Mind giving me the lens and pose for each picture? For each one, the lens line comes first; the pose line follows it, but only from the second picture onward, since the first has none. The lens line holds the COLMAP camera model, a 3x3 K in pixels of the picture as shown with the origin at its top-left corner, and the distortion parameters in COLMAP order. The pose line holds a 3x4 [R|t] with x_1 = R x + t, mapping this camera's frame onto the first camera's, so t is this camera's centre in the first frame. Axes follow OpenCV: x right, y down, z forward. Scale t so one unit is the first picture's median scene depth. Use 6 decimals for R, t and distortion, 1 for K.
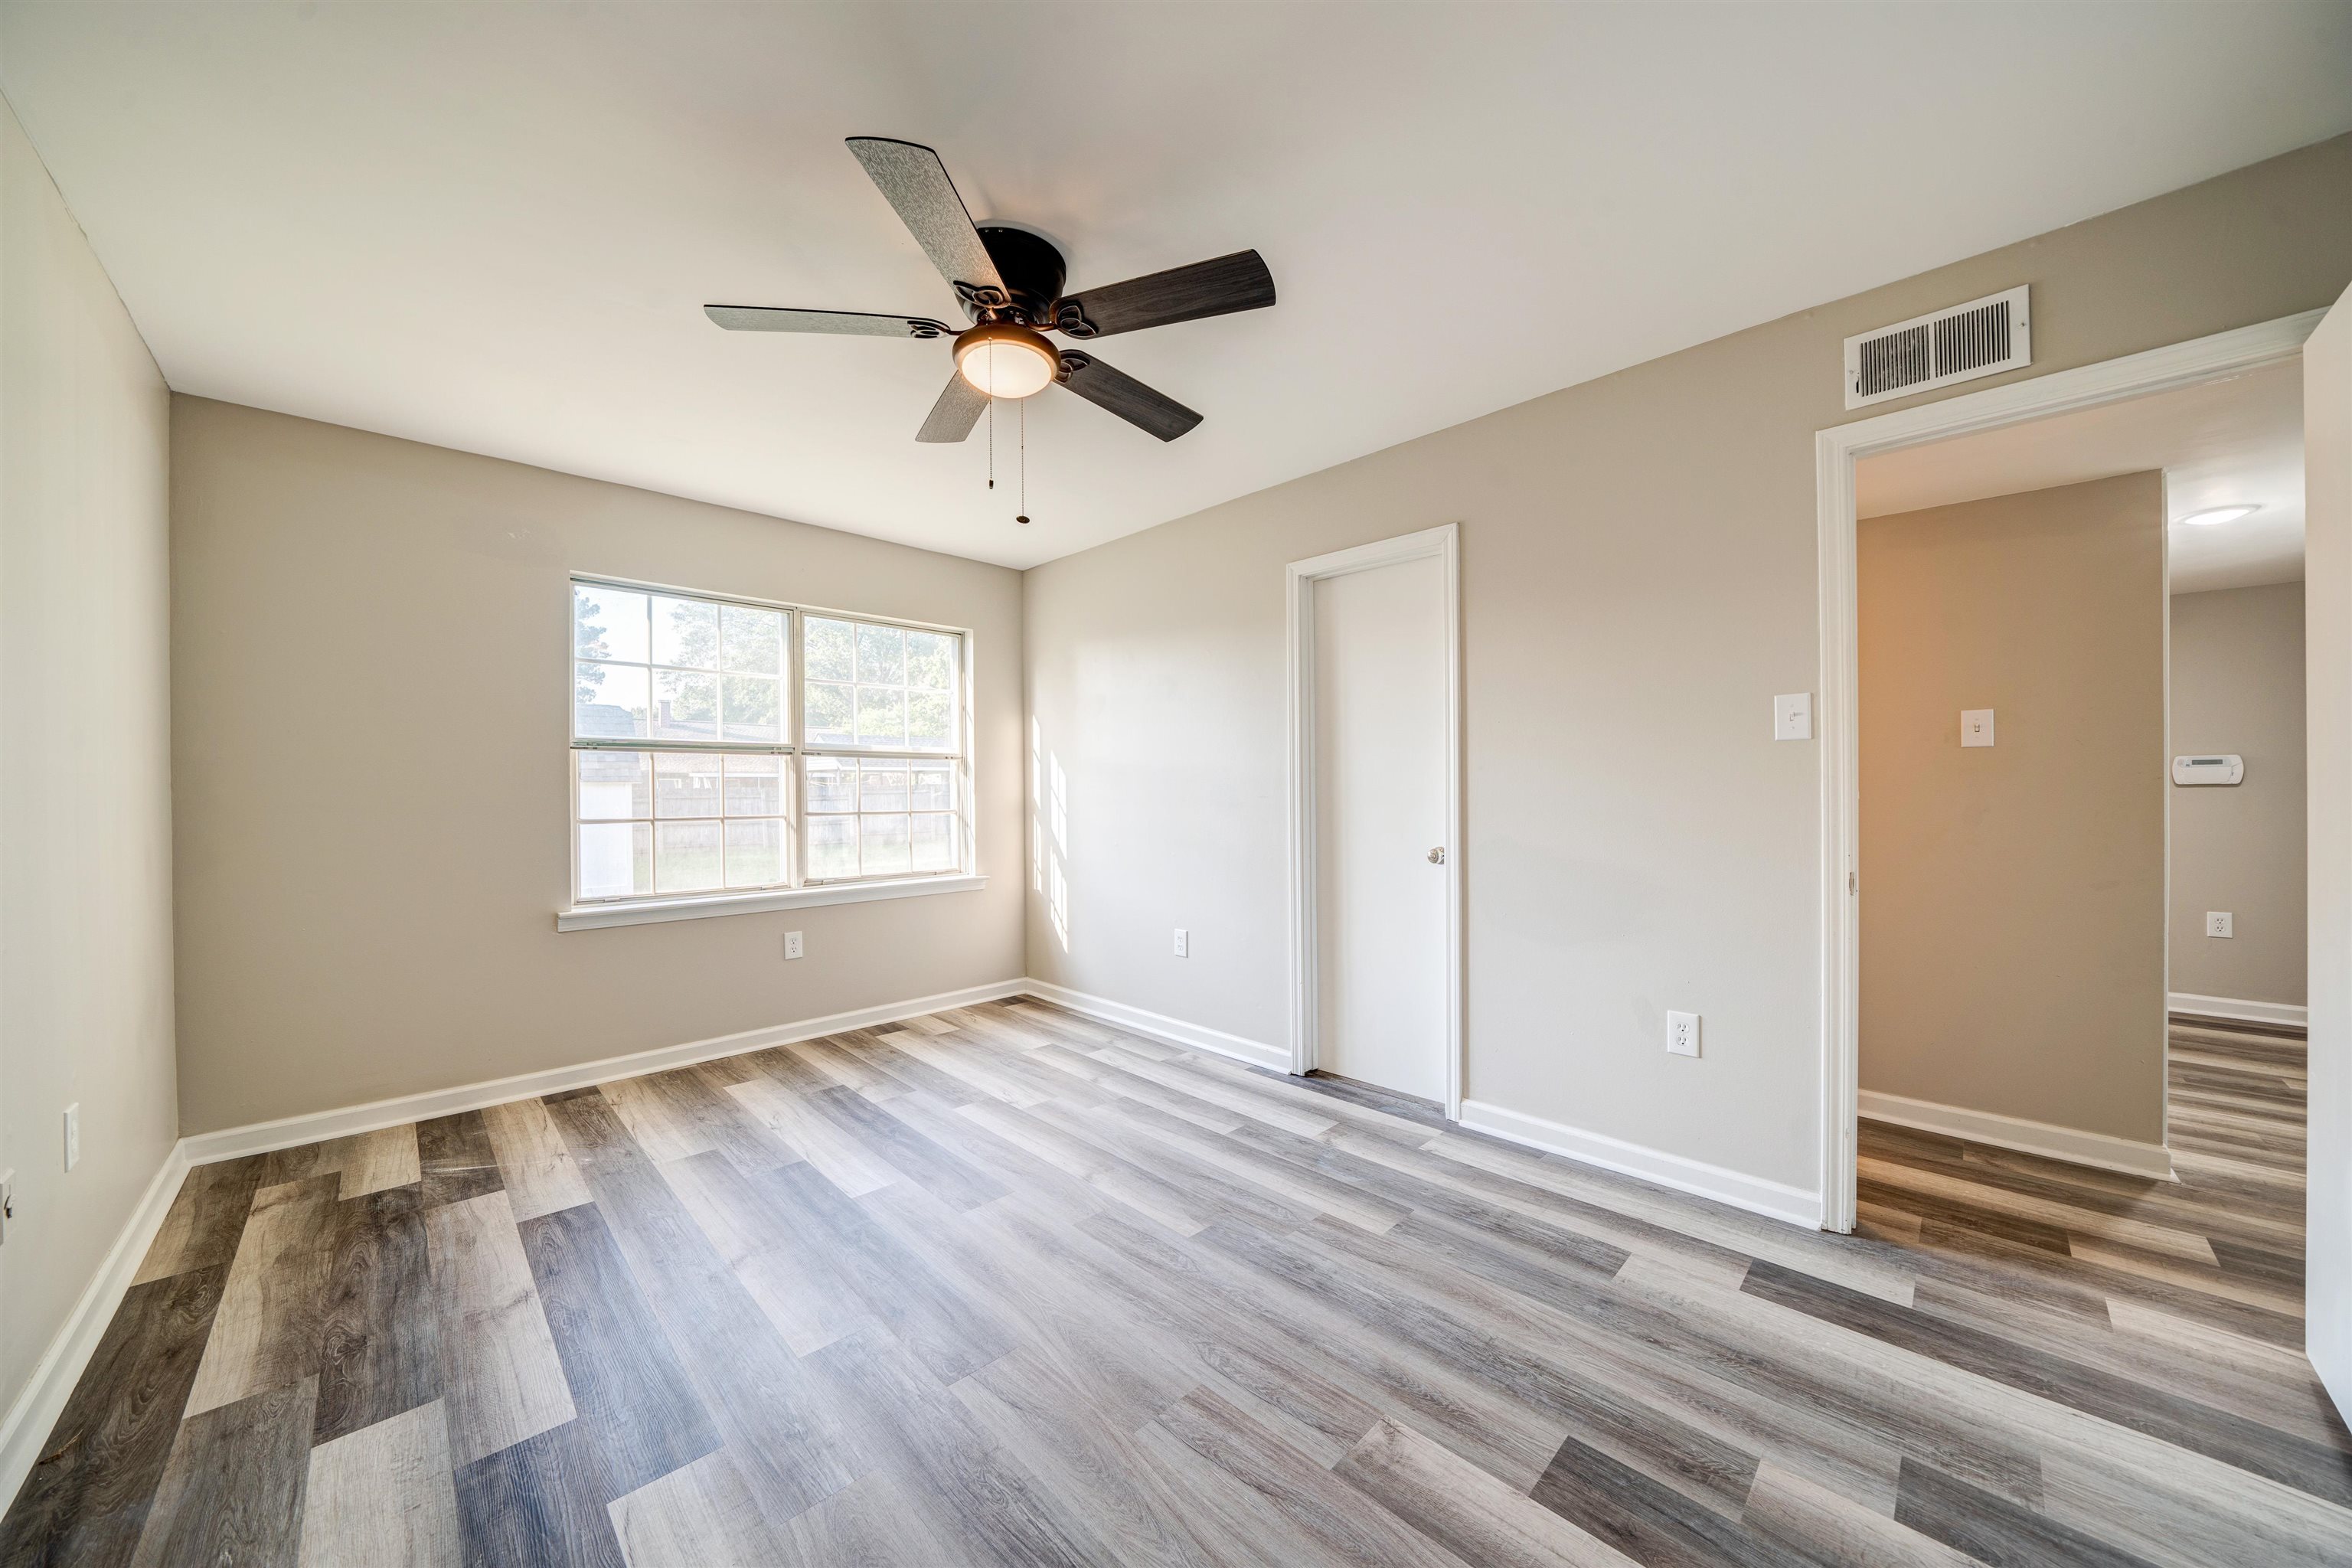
lens RADIAL K [[801.4, 0, 1174.3], [0, 801.4, 791.6], [0, 0, 1]] dist [-0.019122, -0.000032]
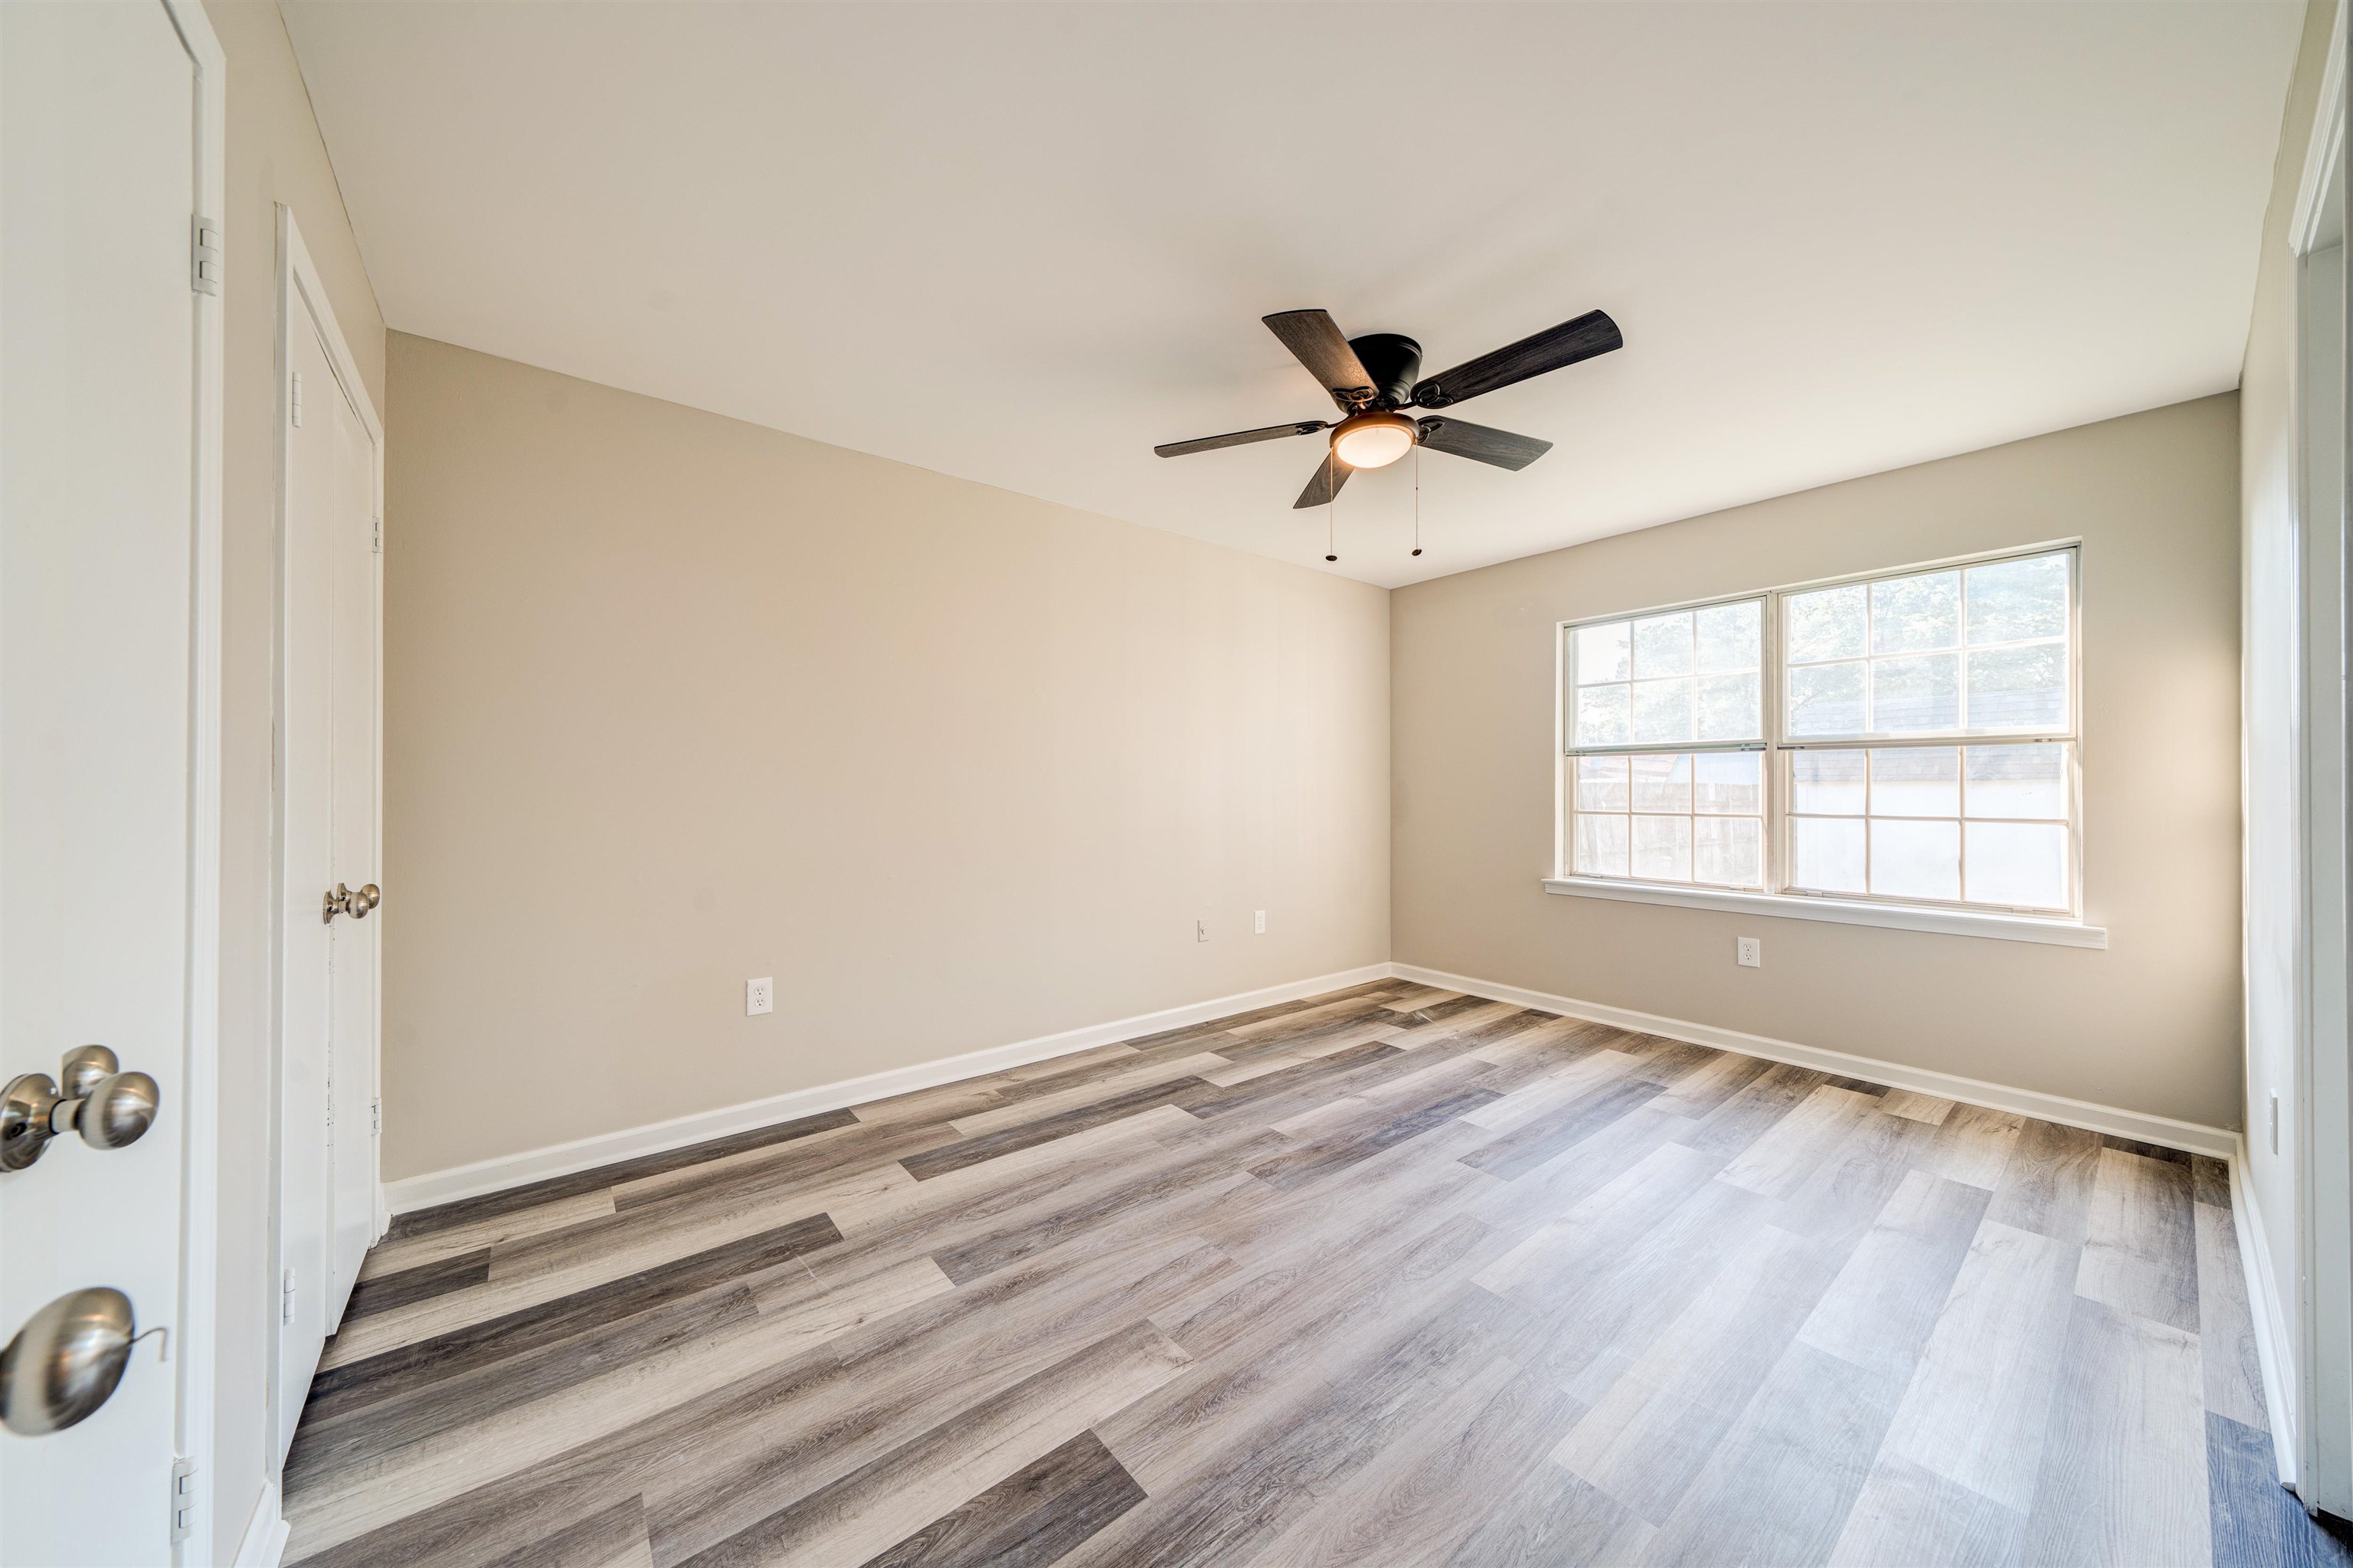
lens RADIAL K [[801.8, 0, 1172.3], [0, 801.8, 784.9], [0, 0, 1]] dist [-0.019122, -0.000032]
pose [[-0.108228, -0.003968, -0.994118, 0.646646], [-0.006679, 0.999972, -0.003265, 0.003051], [0.994104, 0.006287, -0.108252, 0.517661]]
